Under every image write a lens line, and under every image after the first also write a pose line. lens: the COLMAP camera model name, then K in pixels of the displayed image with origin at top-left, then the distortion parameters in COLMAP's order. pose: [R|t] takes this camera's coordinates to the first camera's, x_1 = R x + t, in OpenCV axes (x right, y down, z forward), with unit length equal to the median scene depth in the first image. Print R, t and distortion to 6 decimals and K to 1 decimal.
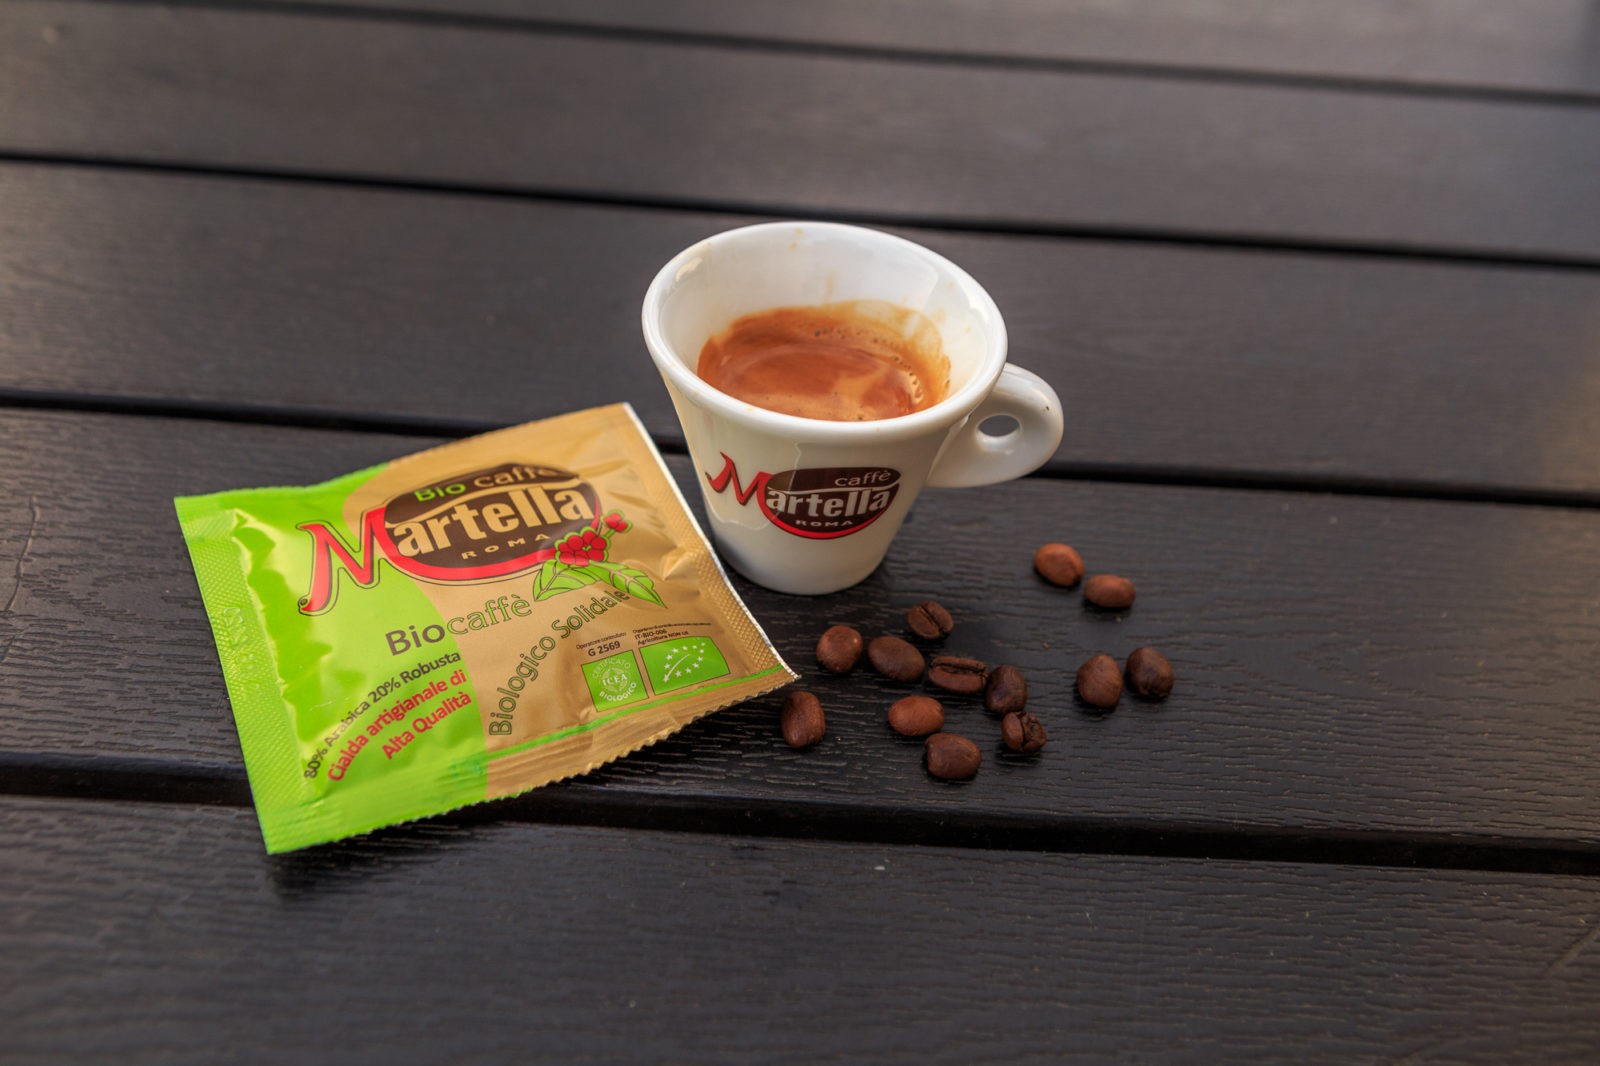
lens RADIAL K [[1599.9, 0, 805.6], [0, 1599.9, 520.5], [0, 0, 1]] dist [-0.005952, 0.000000]
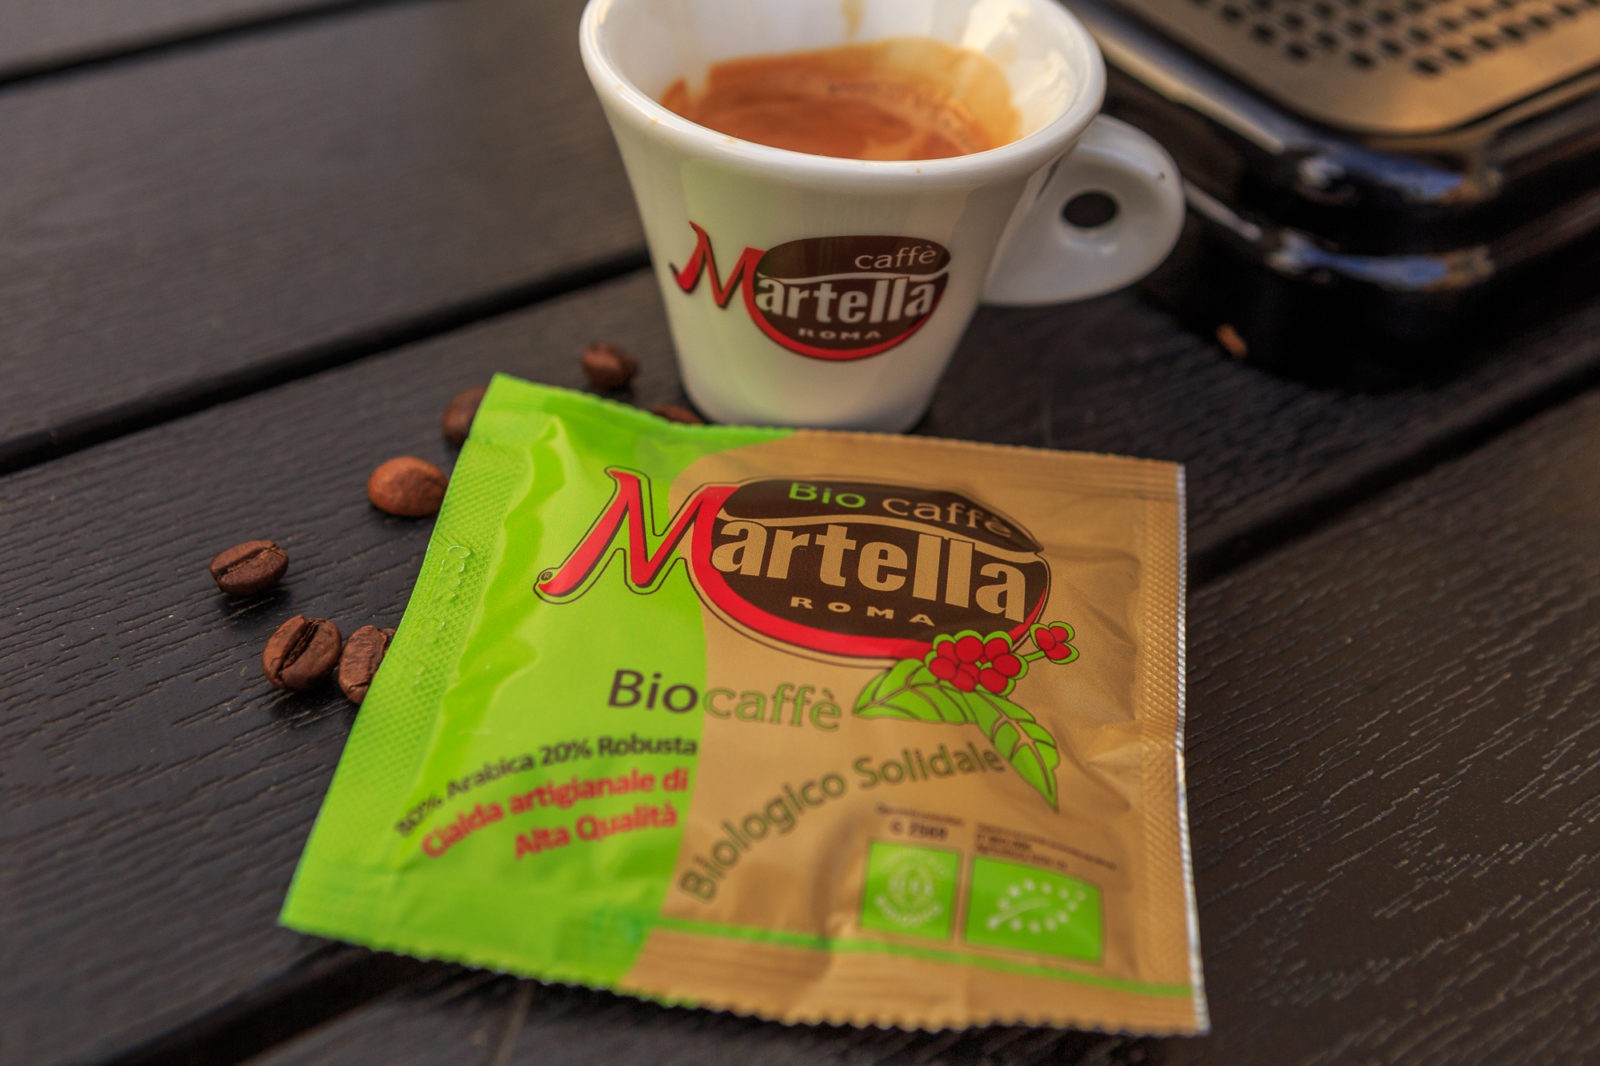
lens RADIAL K [[1938.0, 0, 799.4], [0, 1938.0, 527.1], [0, 0, 1]] dist [-0.045217, 0.000000]
pose [[0.847587, 0.346607, -0.401821, 0.082413], [-0.359375, 0.932062, 0.045933, -0.040680], [0.390443, 0.105472, 0.914565, 0.311846]]
